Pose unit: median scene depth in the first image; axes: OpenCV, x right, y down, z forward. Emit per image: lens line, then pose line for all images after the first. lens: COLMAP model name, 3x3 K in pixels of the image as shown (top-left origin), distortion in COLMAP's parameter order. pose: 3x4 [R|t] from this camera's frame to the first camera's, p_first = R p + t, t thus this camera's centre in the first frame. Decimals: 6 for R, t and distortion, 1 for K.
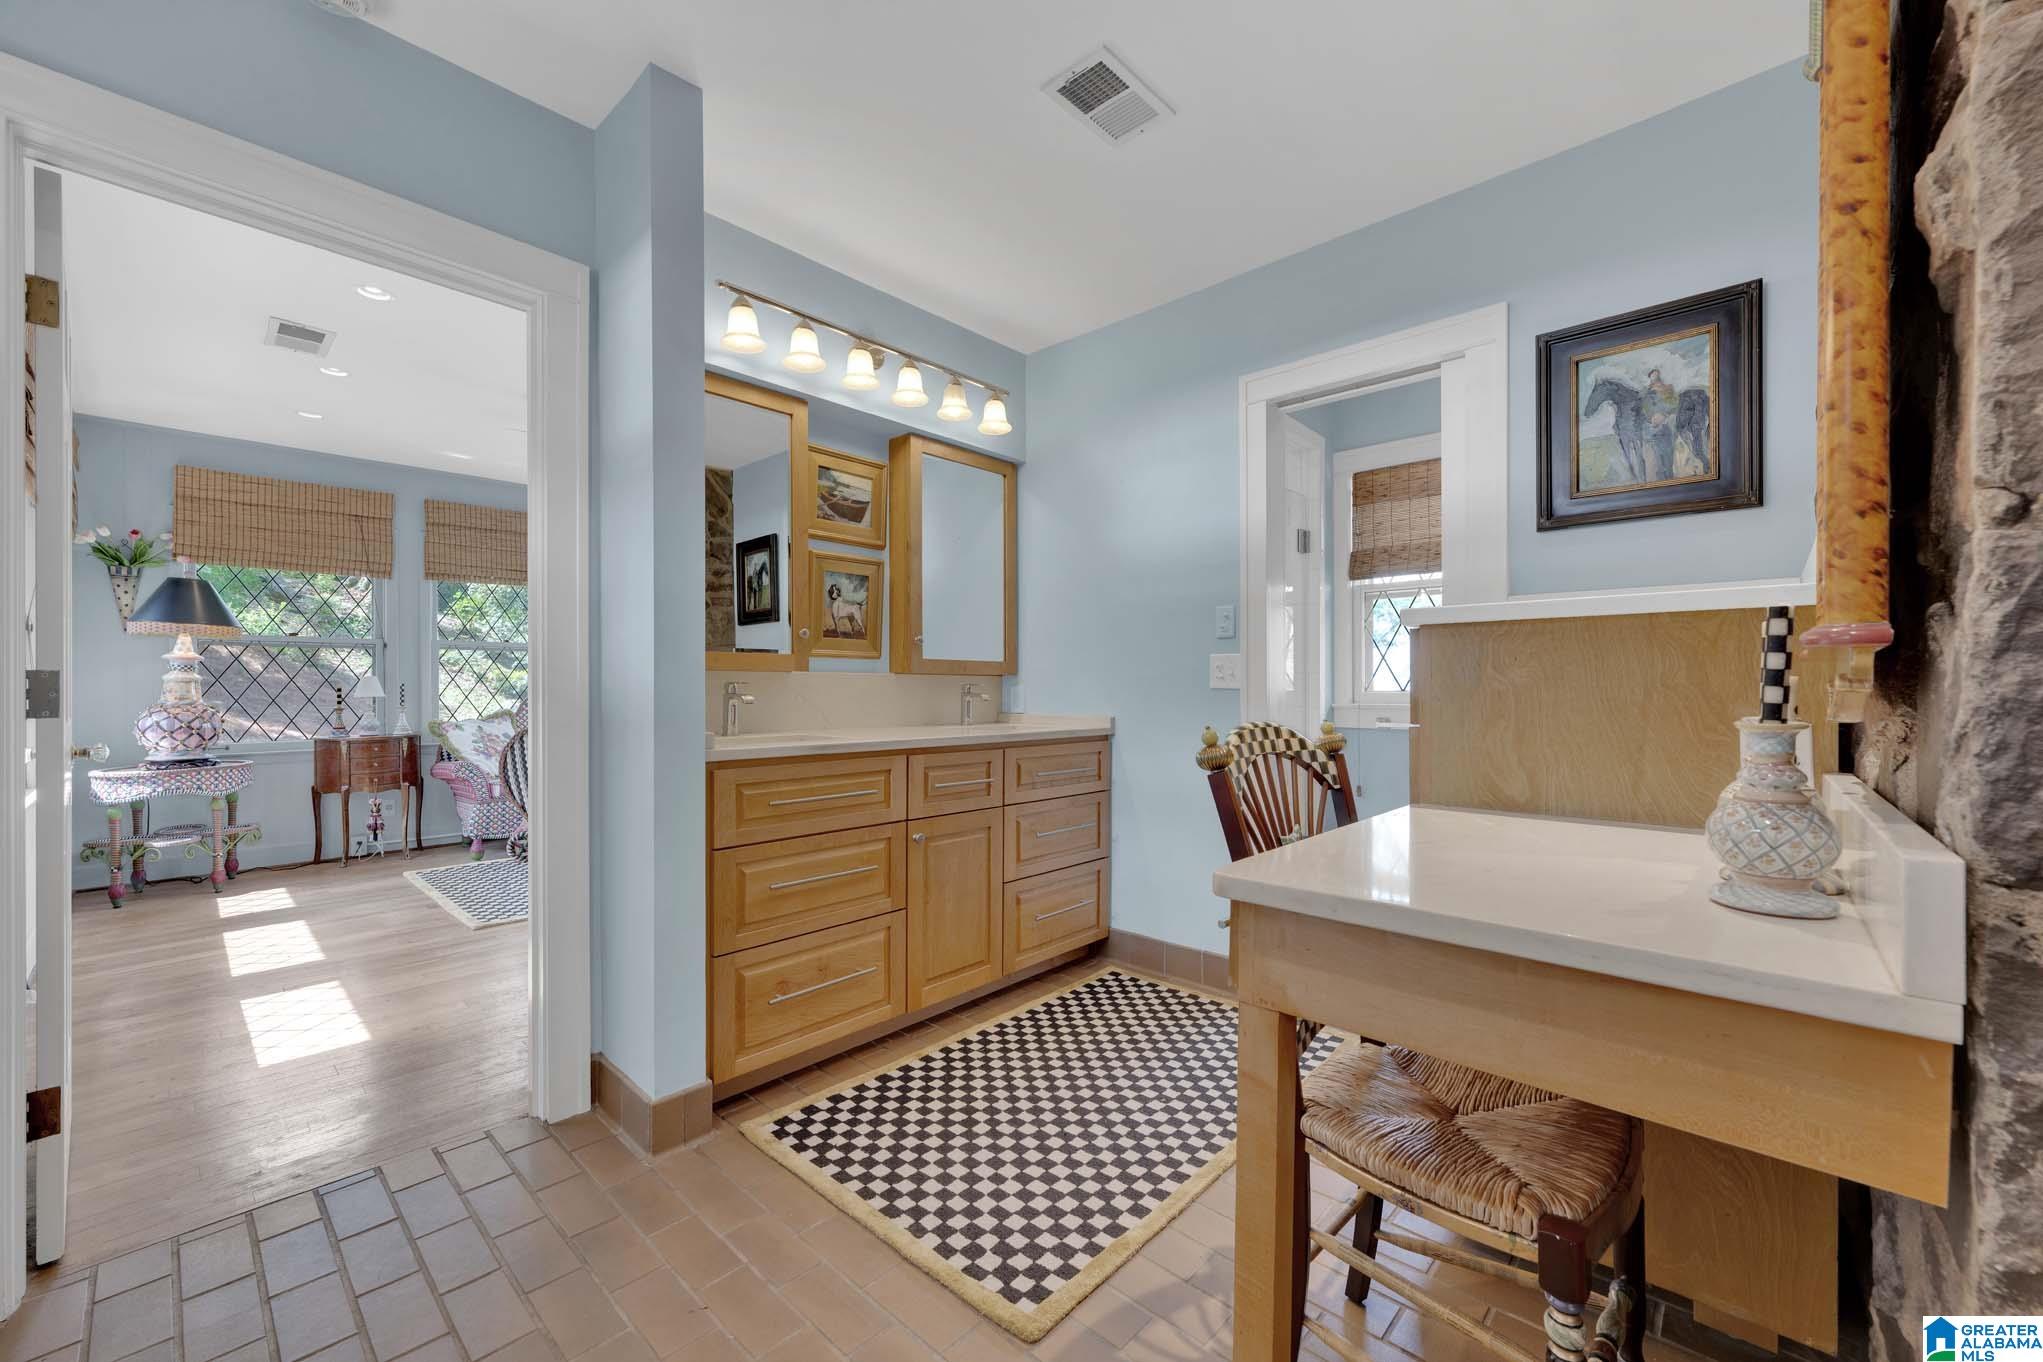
lens RADIAL K [[796.7, 0, 1019.3], [0, 796.7, 681.5], [0, 0, 1]] dist [0.000245, -0.000086]
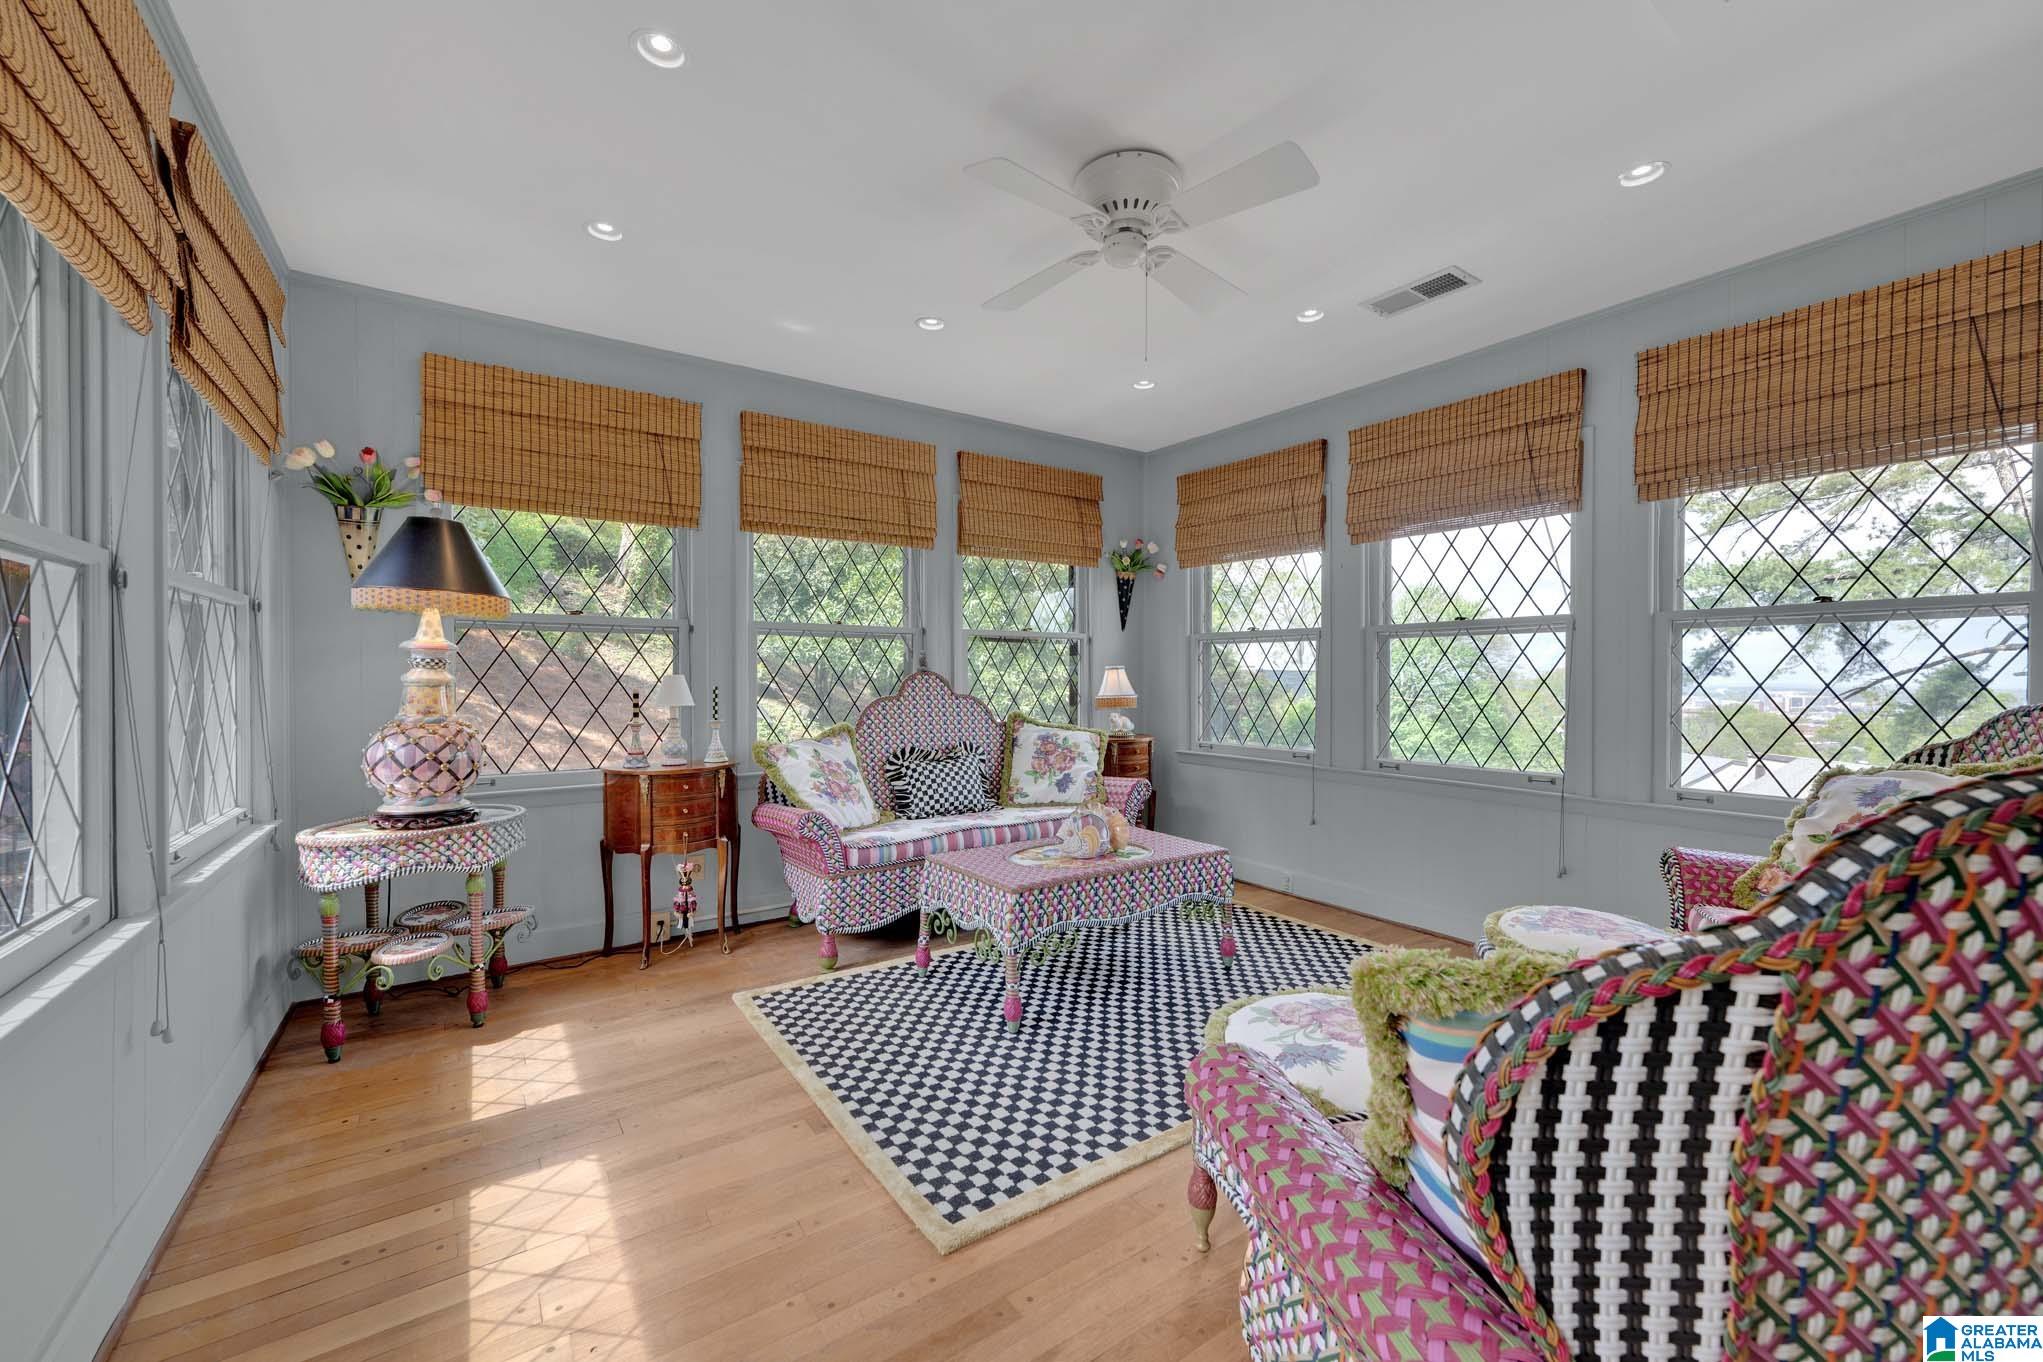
lens RADIAL K [[796.7, 0, 1016.2], [0, 796.7, 681.0], [0, 0, 1]] dist [0.000245, -0.000086]
pose [[0.976052, -0.000493, -0.217535, -0.320078], [0.001538, 0.999988, 0.004631, -0.003466], [0.217530, -0.004855, 0.976042, 0.337544]]
